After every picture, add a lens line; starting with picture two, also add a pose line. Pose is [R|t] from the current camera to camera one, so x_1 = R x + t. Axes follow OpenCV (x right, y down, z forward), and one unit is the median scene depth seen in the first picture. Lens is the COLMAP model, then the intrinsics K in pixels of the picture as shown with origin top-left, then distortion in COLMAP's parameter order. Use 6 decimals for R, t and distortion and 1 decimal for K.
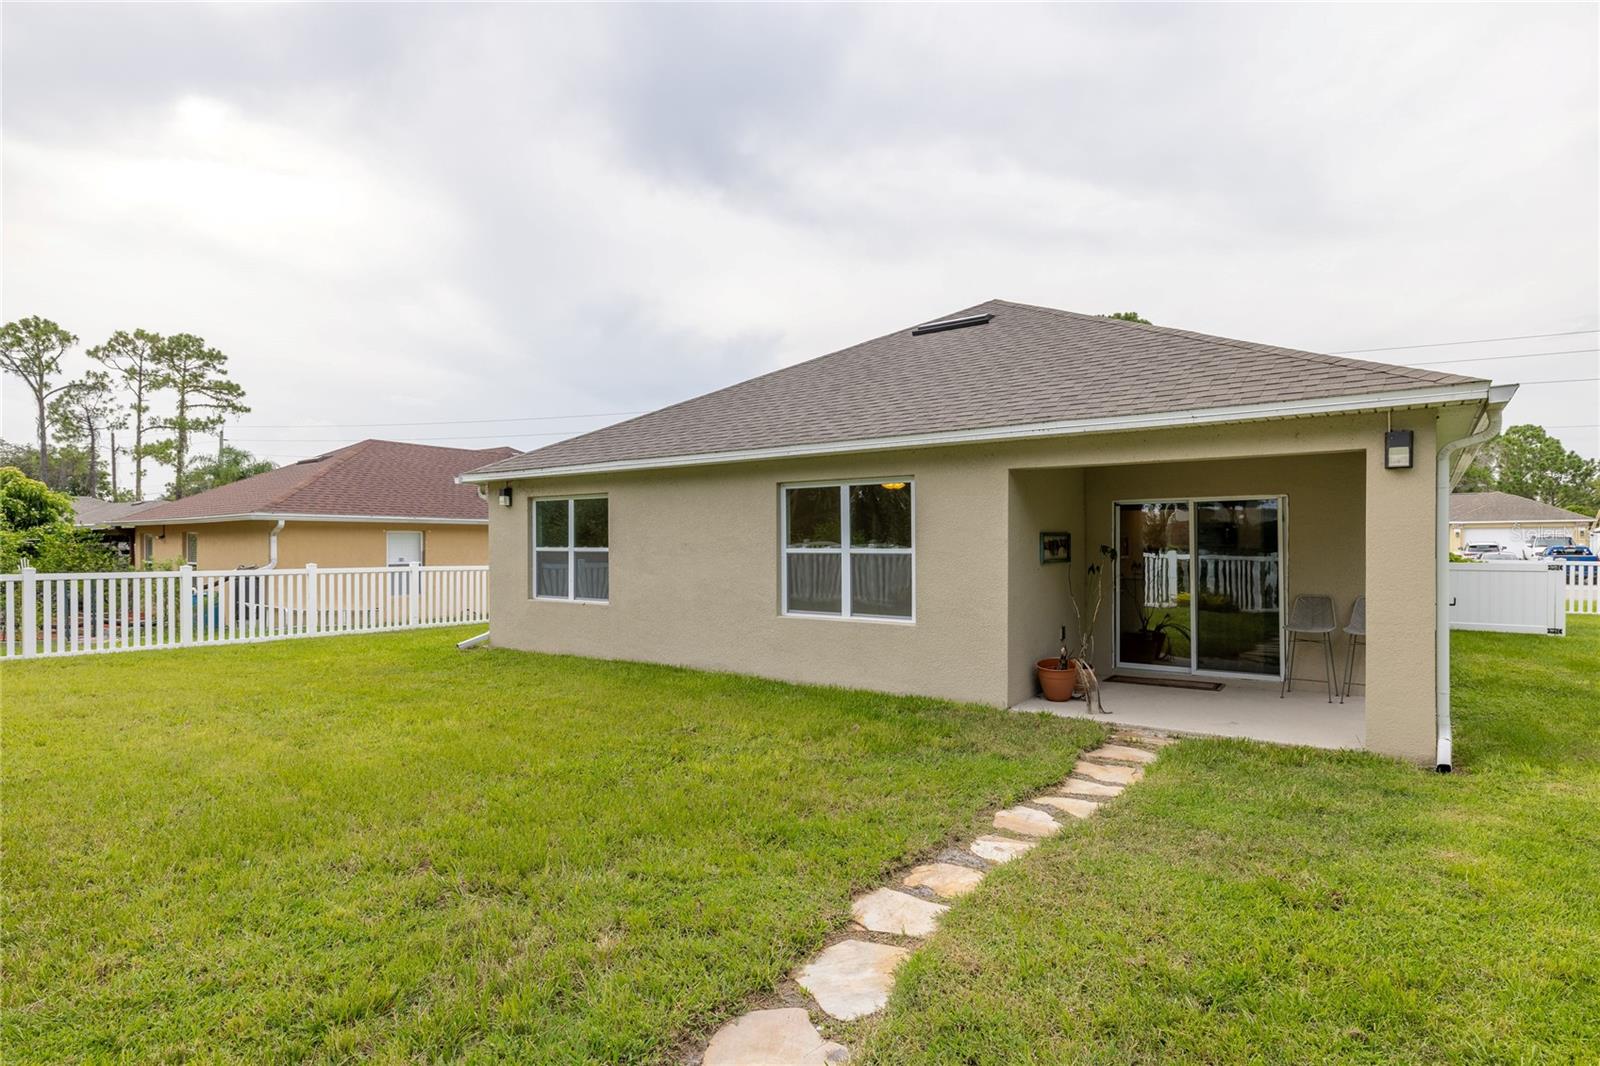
lens RADIAL K [[815.8, 0, 802.8], [0, 815.8, 544.8], [0, 0, 1]] dist [0.000447, 0.000095]
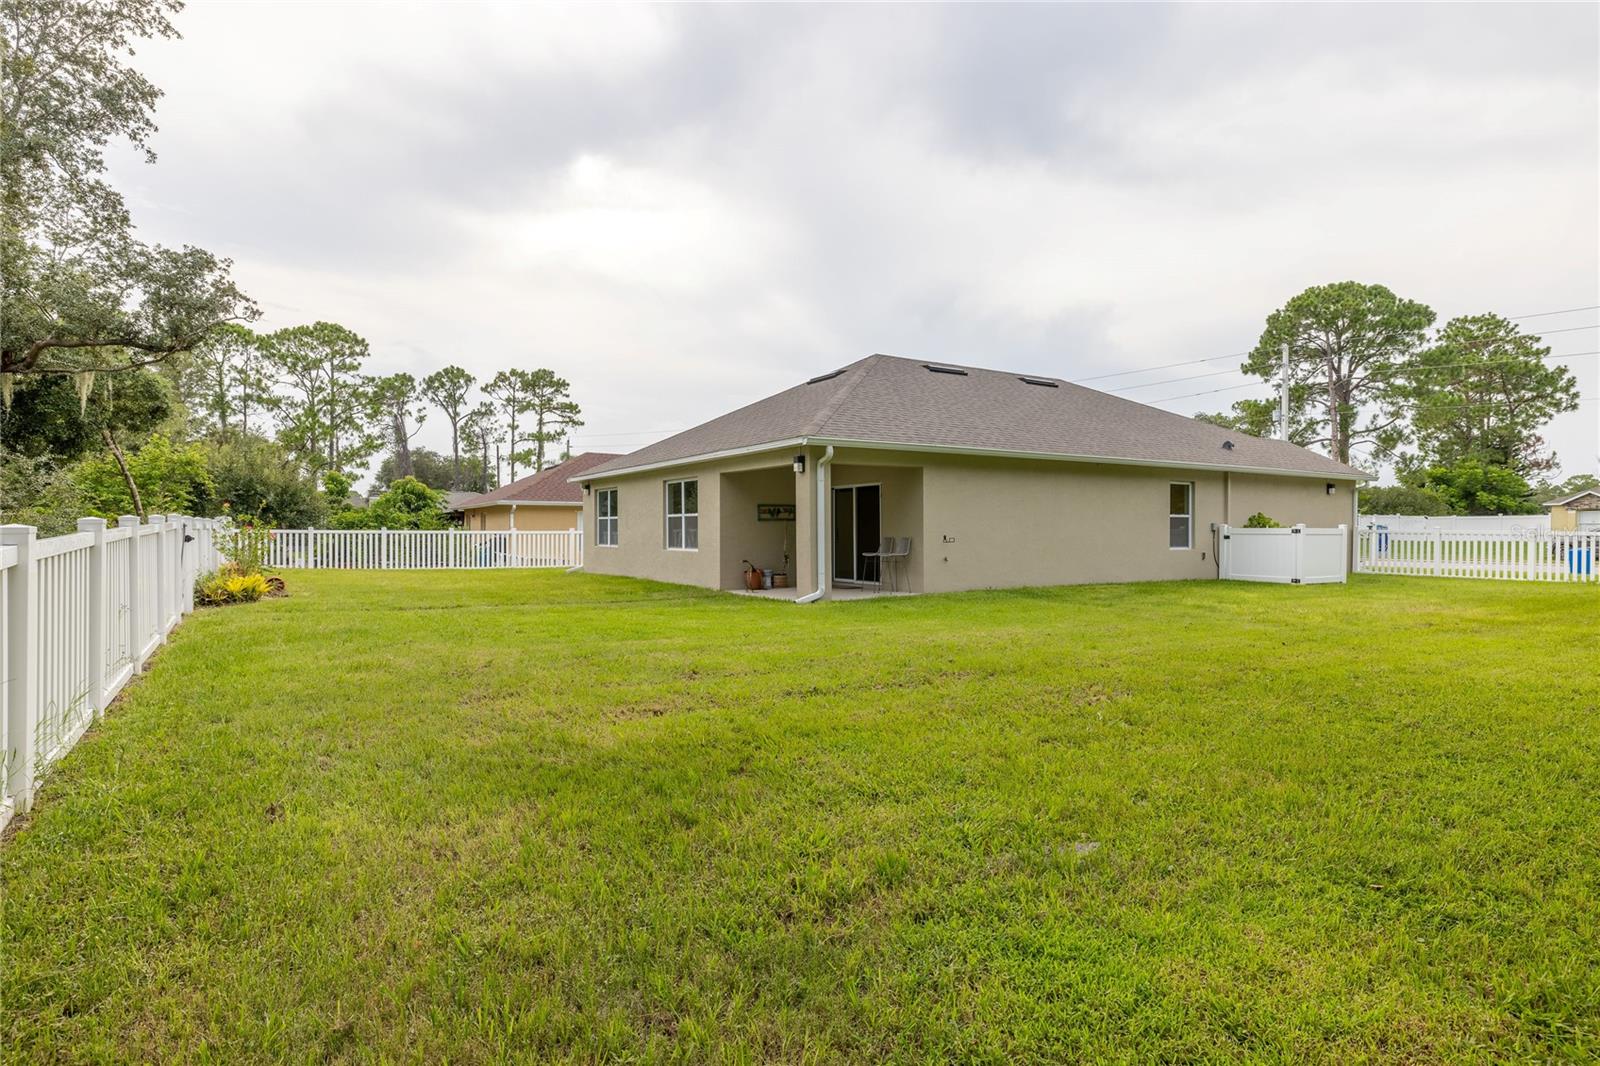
lens RADIAL K [[824.5, 0, 822.8], [0, 824.5, 530.6], [0, 0, 1]] dist [0.001141, 0.000132]
pose [[0.935719, 0.001123, -0.352745, 0.173178], [-0.001376, 0.999999, -0.000467, 0.007309], [0.352744, 0.000923, 0.935719, -0.117927]]
